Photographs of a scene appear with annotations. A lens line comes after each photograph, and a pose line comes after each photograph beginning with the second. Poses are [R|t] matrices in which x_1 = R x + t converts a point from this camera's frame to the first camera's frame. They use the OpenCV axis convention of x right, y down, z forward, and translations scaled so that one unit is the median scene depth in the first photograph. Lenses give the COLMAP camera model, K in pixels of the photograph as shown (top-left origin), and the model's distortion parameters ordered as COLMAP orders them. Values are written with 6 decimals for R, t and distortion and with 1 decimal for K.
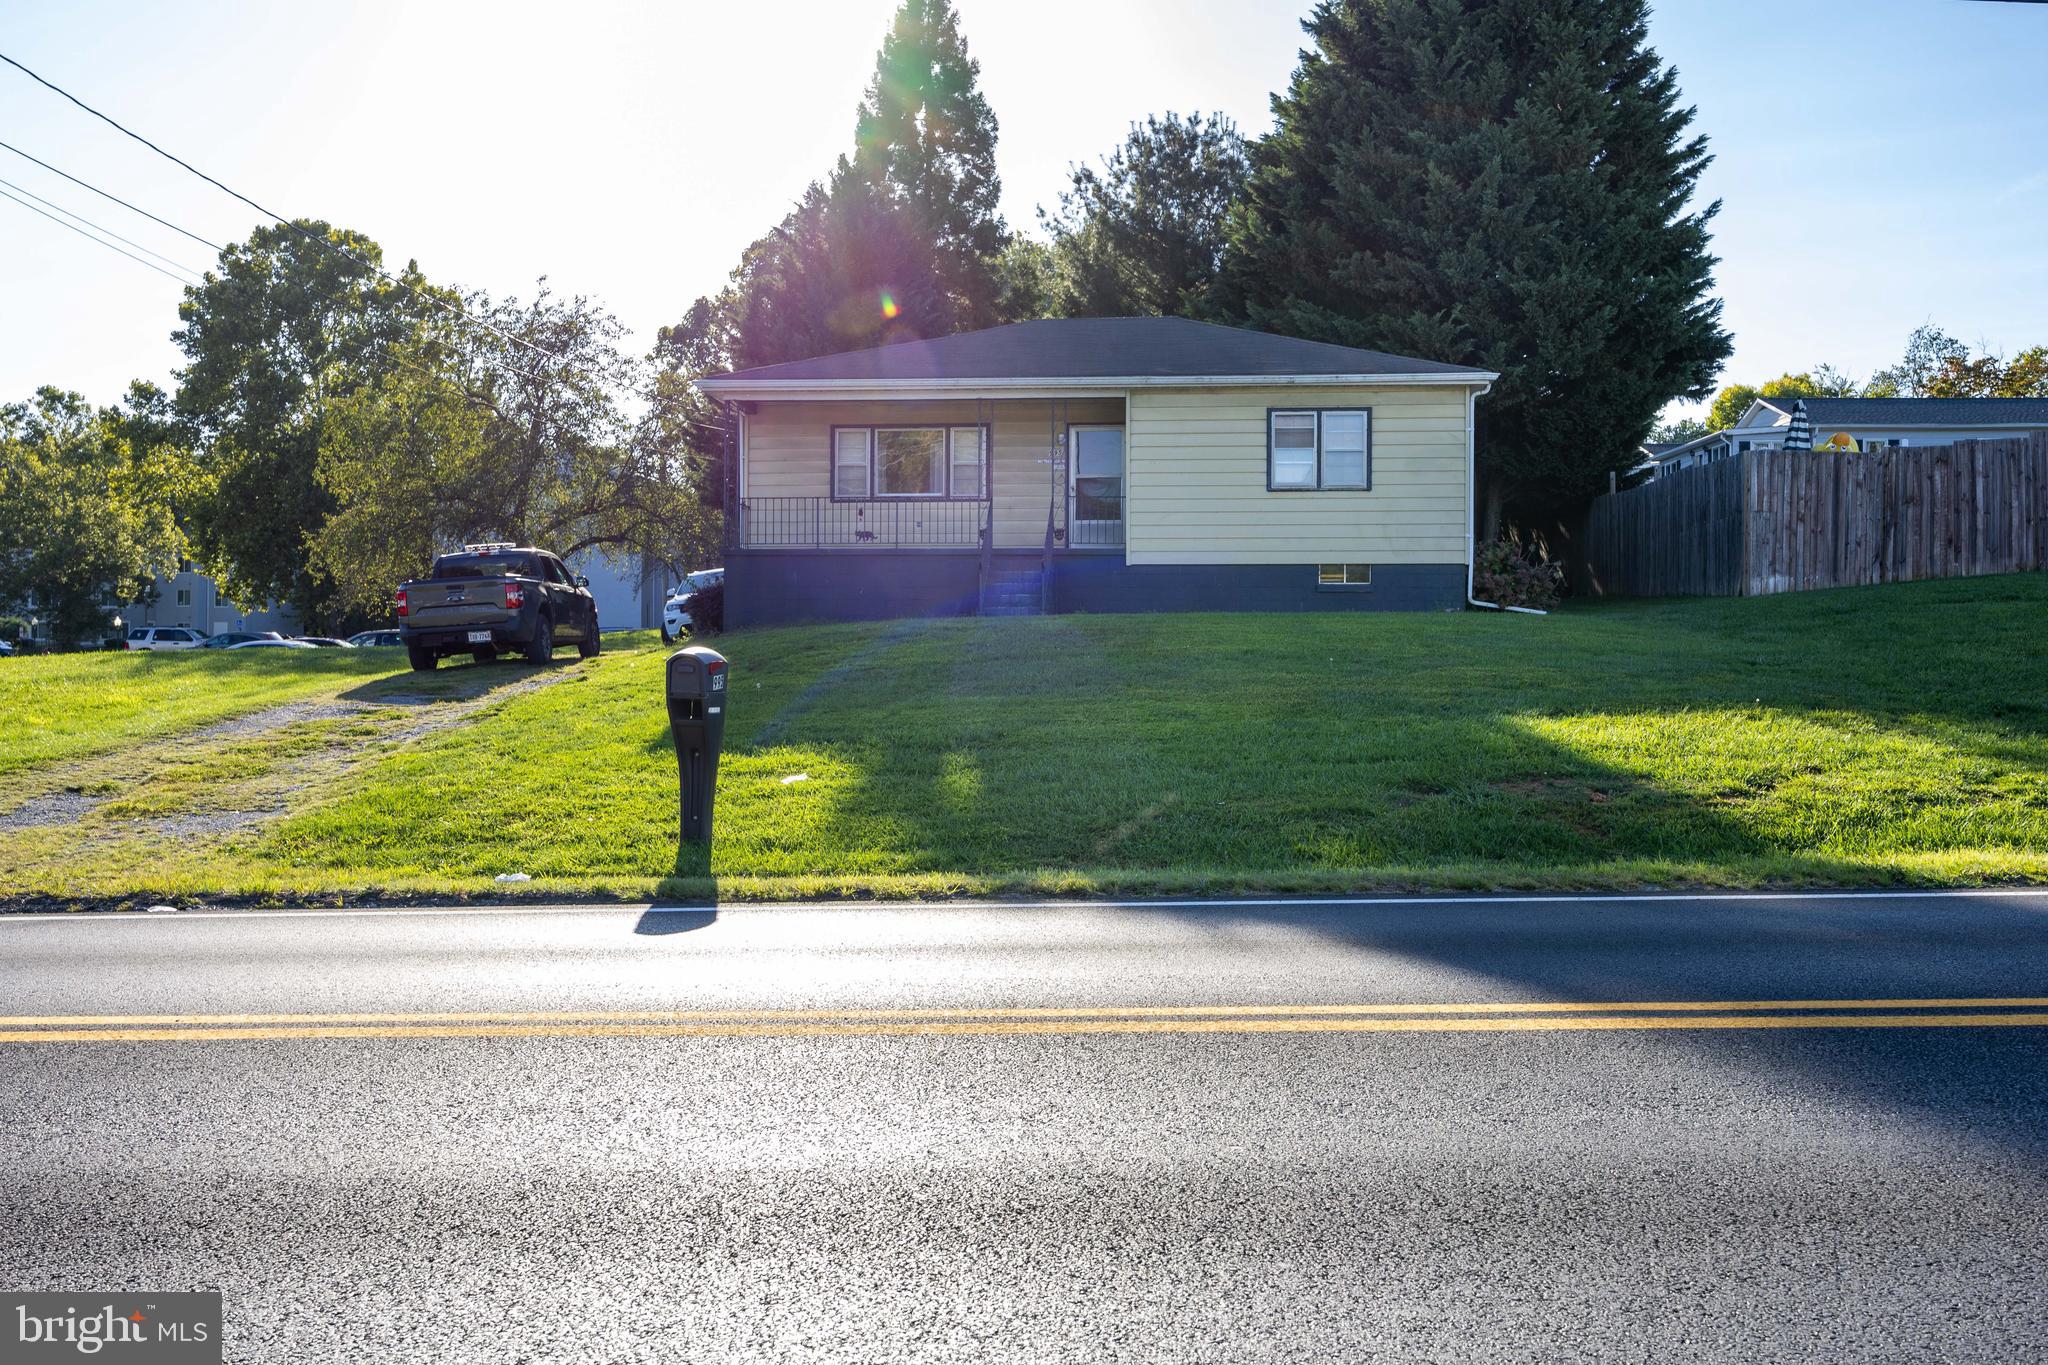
lens RADIAL K [[1980.3, 0, 1028.8], [0, 1980.3, 685.4], [0, 0, 1]] dist [0.008226, 0.000000]
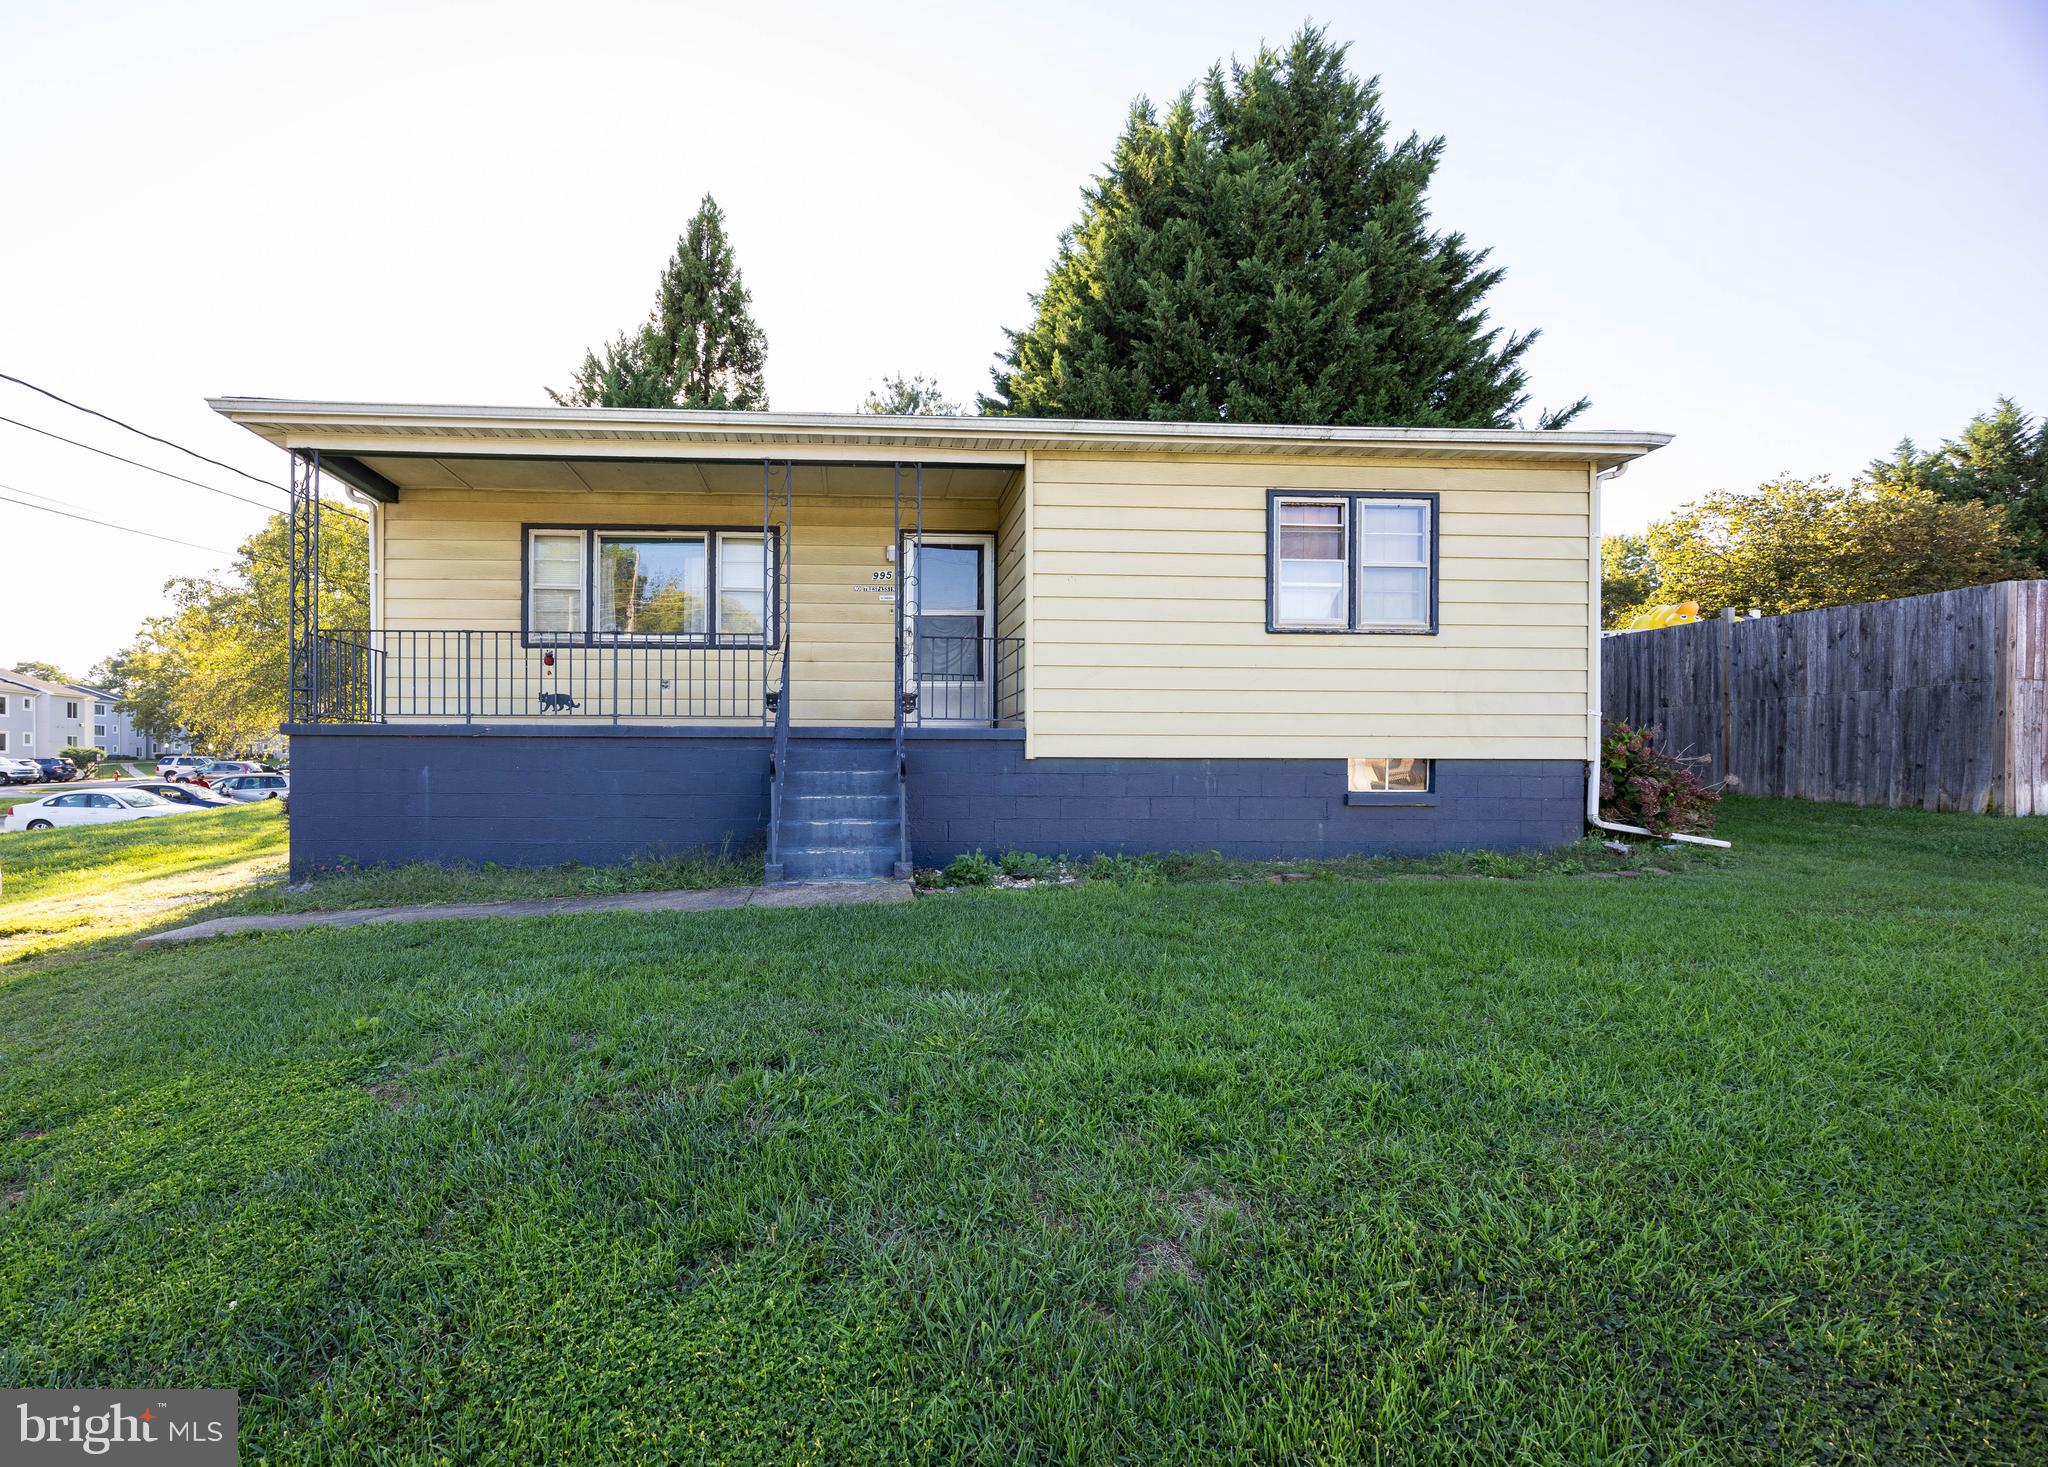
lens RADIAL K [[859.3, 0, 899.6], [0, 859.3, 774.8], [0, 0, 1]] dist [-0.002167, -0.000034]
pose [[0.988463, -0.002433, 0.151443, -0.024753], [0.000637, 0.999929, 0.011905, -0.058781], [-0.151461, -0.011672, 0.988394, 0.758331]]
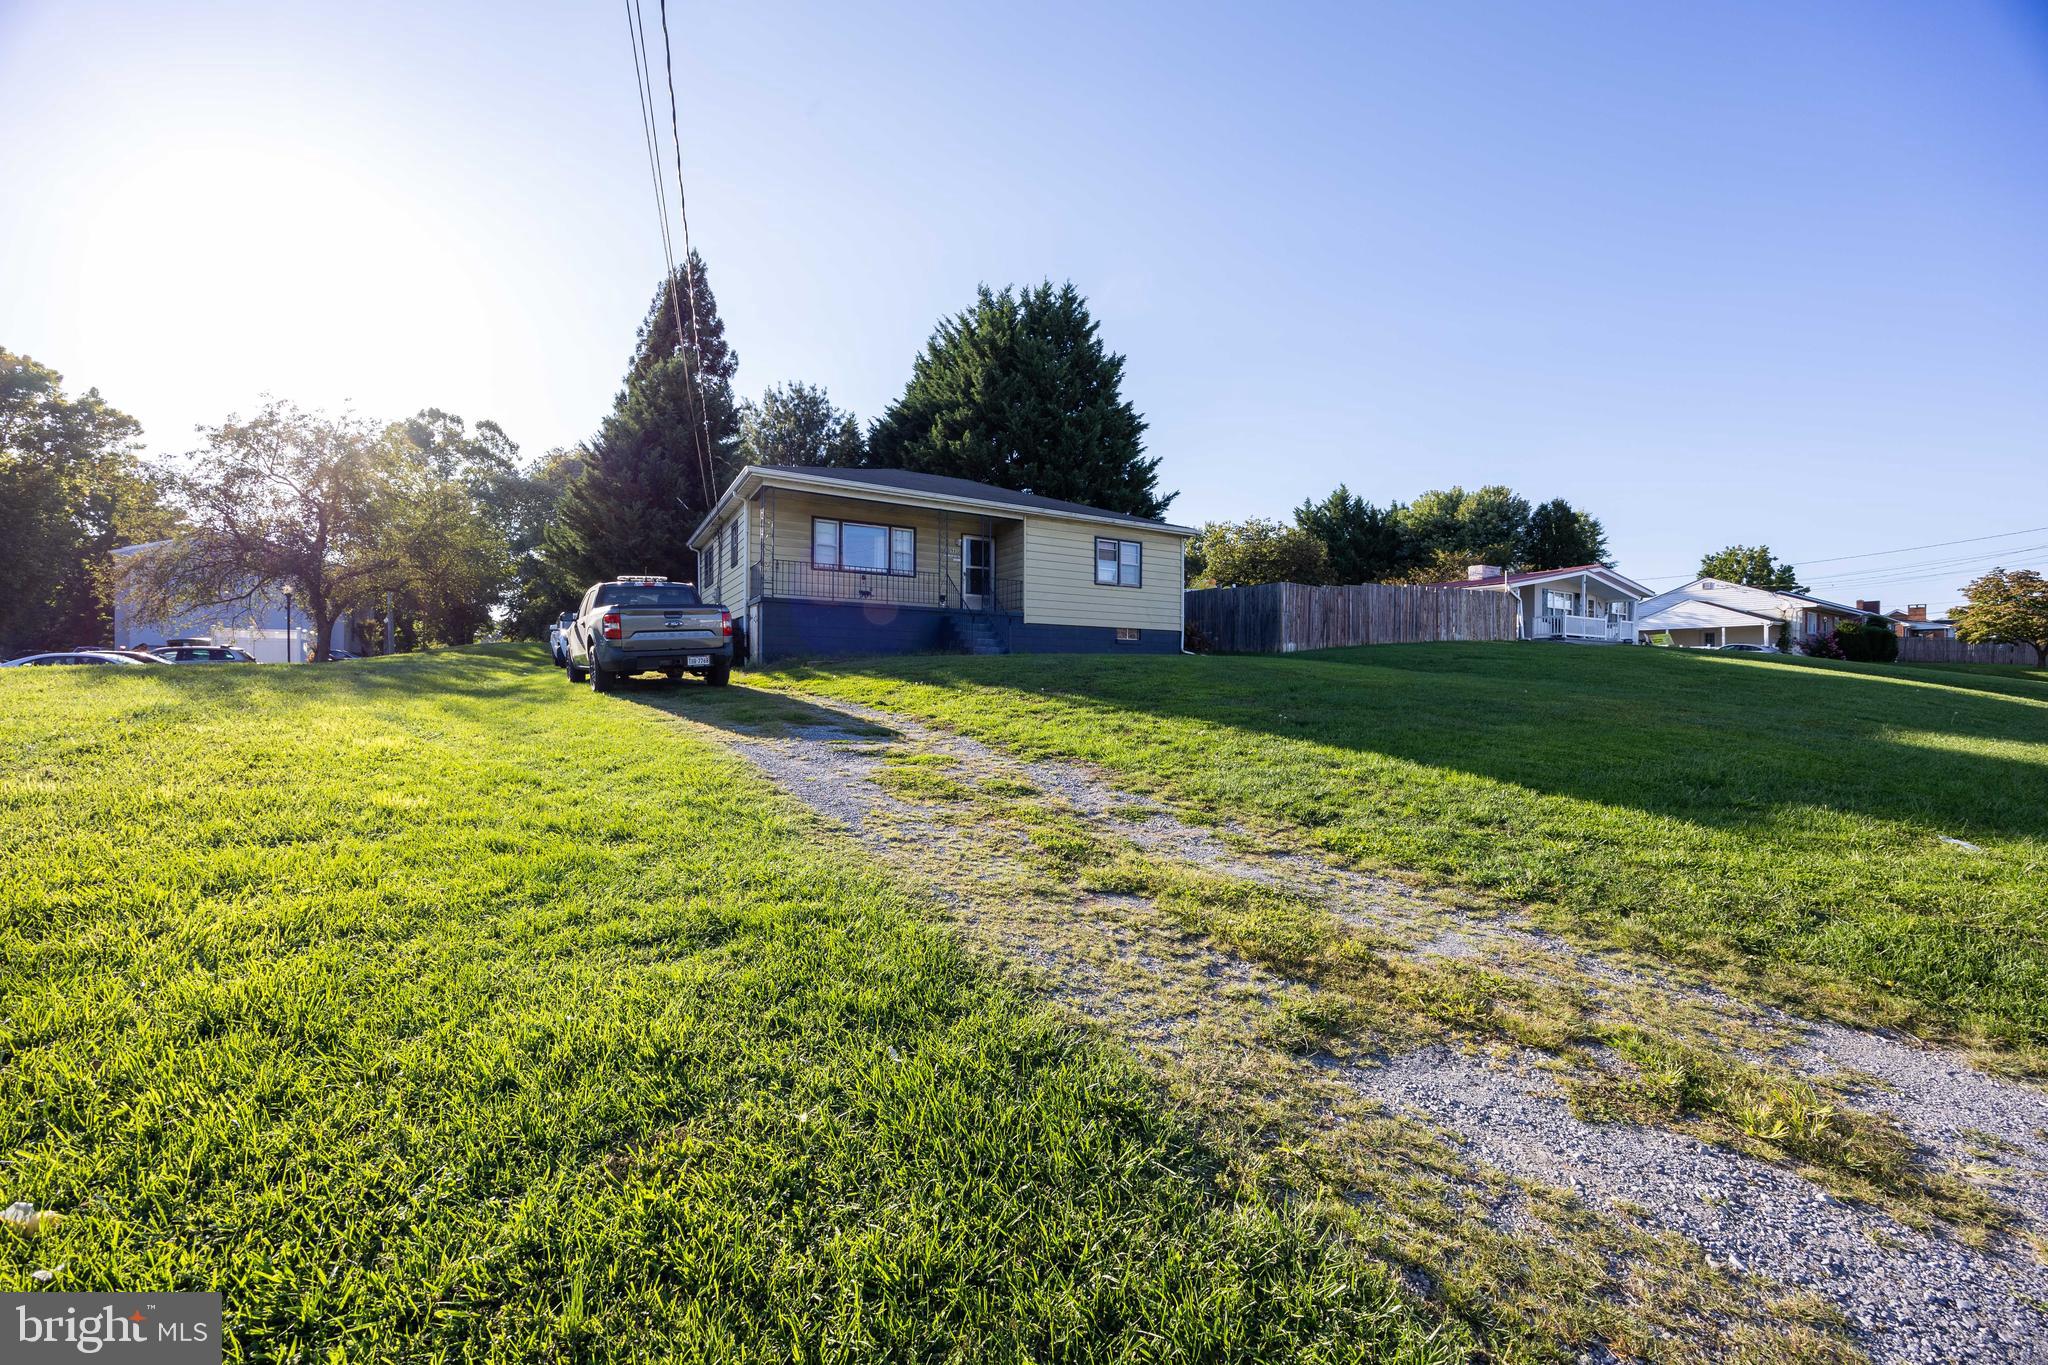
lens RADIAL K [[776.0, 0, 1021.9], [0, 776.0, 683.8], [0, 0, 1]] dist [-0.003280, 0.000360]
pose [[0.806606, 0.000481, 0.591089, -0.328287], [-0.003692, 0.999984, 0.004225, -0.013614], [-0.591078, -0.005590, 0.806595, 0.486134]]
